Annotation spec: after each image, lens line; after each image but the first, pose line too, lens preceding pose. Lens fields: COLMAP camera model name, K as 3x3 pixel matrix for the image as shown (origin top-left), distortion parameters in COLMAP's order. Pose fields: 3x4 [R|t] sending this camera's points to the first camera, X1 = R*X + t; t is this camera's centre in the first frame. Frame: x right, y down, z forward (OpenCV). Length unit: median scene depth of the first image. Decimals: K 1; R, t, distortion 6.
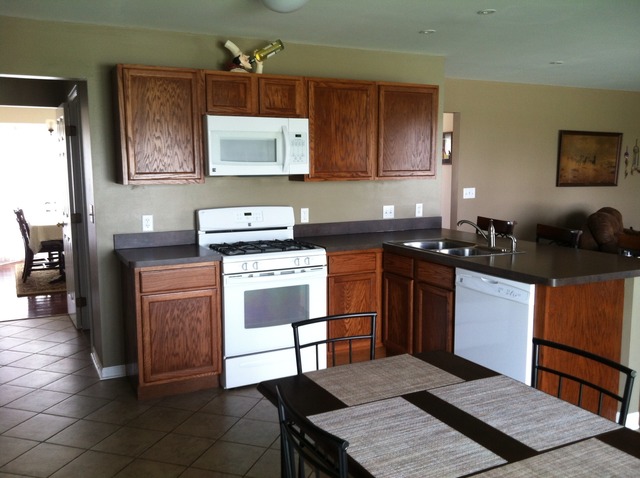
lens RADIAL K [[586.8, 0, 320.0], [0, 586.8, 239.0], [0, 0, 1]] dist [0.062578, -0.006627]
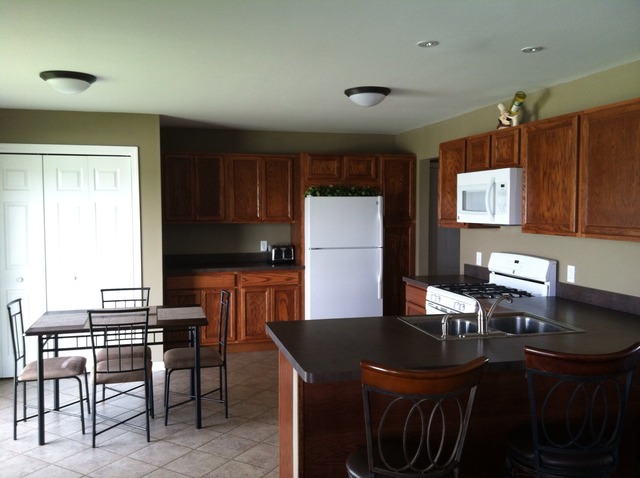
lens RADIAL K [[586.8, 0, 320.0], [0, 586.8, 239.0], [0, 0, 1]] dist [0.062578, -0.006627]
pose [[-0.203786, 0.056765, -0.977368, 0.952942], [-0.131422, 0.987696, 0.084767, -0.123848], [0.970154, 0.145722, -0.193819, 0.858788]]
